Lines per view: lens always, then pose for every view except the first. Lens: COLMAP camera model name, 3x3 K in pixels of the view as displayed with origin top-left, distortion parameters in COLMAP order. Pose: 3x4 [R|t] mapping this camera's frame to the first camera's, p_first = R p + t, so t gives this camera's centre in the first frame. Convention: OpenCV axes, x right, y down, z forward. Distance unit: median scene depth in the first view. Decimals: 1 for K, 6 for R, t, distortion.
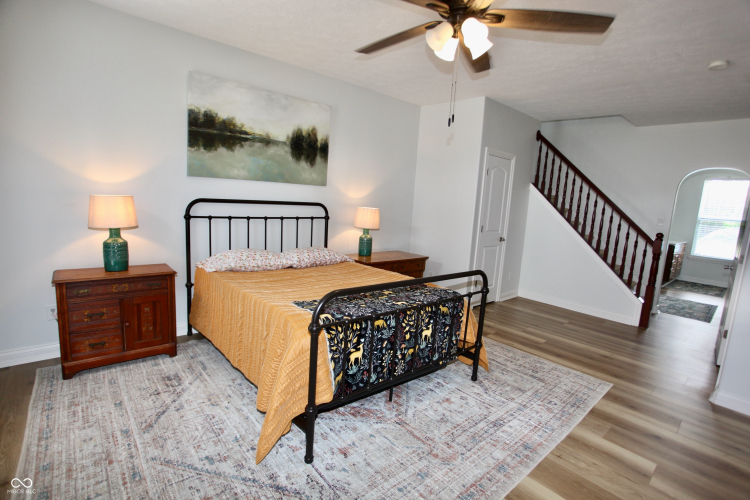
lens RADIAL K [[359.9, 0, 376.8], [0, 359.9, 249.6], [0, 0, 1]] dist [-0.026166, 0.009818]
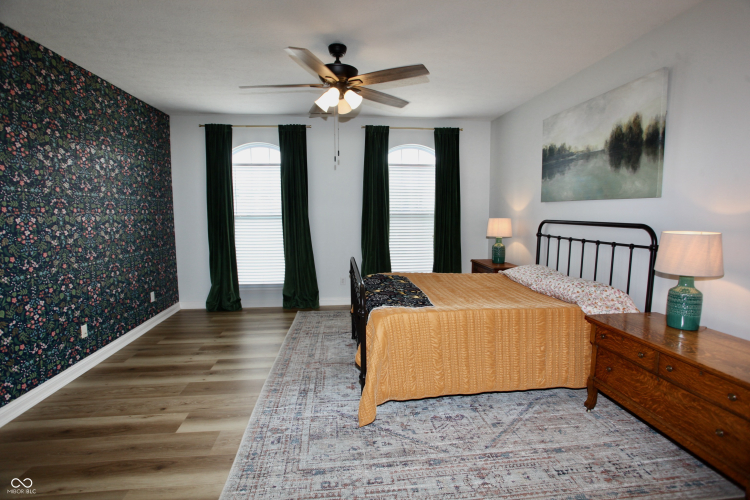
lens RADIAL K [[359.9, 0, 377.1], [0, 359.9, 252.3], [0, 0, 1]] dist [-0.026166, 0.009818]
pose [[-0.574906, 0.031249, -0.817622, 0.768179], [-0.155878, 0.976786, 0.146937, -0.118483], [0.803234, 0.211925, -0.556690, 1.169544]]
